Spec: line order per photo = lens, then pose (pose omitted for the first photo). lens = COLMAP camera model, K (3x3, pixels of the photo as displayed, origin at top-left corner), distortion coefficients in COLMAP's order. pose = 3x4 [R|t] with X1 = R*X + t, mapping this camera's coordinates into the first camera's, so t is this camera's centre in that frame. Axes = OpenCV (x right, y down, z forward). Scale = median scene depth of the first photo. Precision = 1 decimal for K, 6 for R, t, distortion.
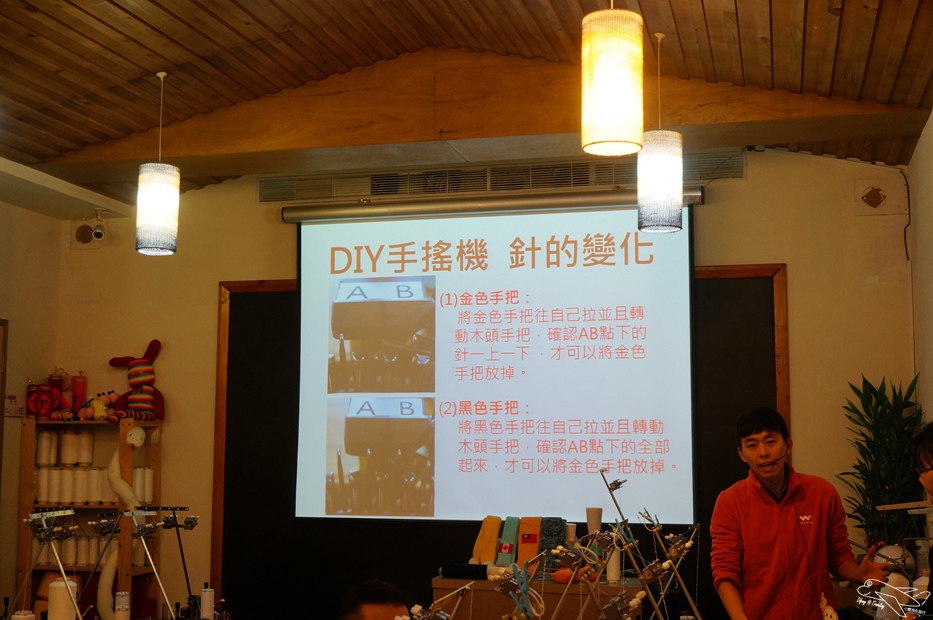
lens RADIAL K [[1211.0, 0, 466.5], [0, 1211.0, 310.0], [0, 0, 1]] dist [0.020423, -0.035791]
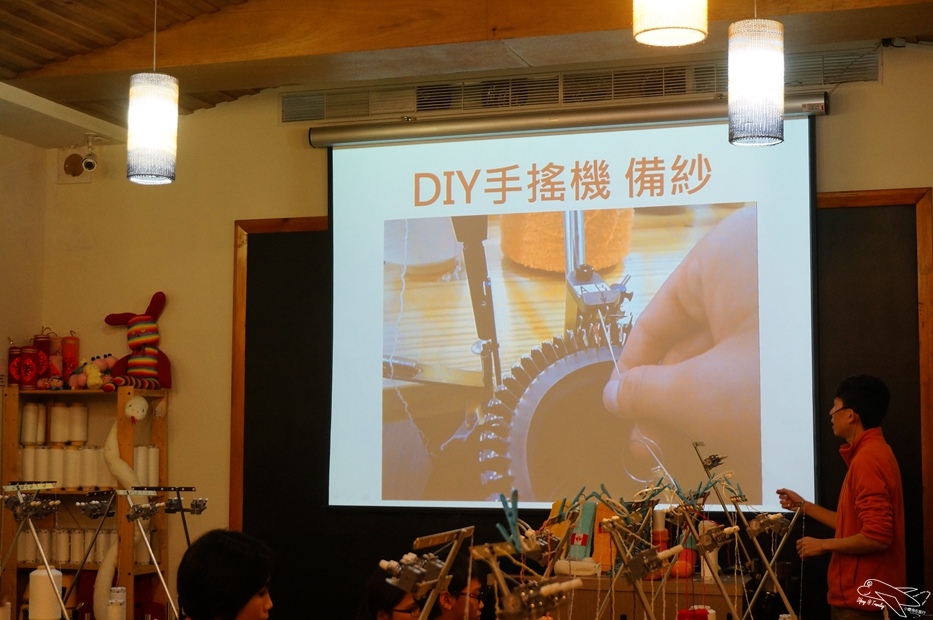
lens RADIAL K [[1552.7, 0, 466.5], [0, 1552.7, 310.0], [0, 0, 1]] dist [0.011453, 0.018929]
pose [[0.997410, -0.007162, -0.071569, 0.030966], [0.008891, 0.999676, 0.023867, 0.015368], [0.071375, -0.024441, 0.997150, -0.044066]]
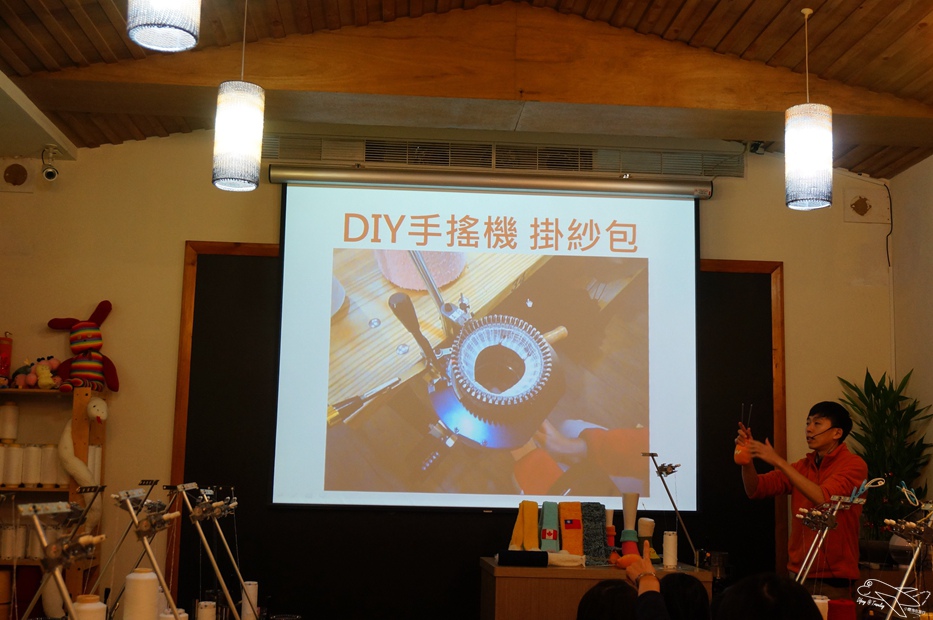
lens RADIAL K [[1093.9, 0, 466.5], [0, 1093.9, 310.0], [0, 0, 1]] dist [0.008904, 0.016668]
pose [[0.949220, 0.060472, 0.308746, -0.289607], [-0.053961, 0.998104, -0.029593, 0.046512], [-0.309950, 0.011430, 0.950684, 0.187036]]
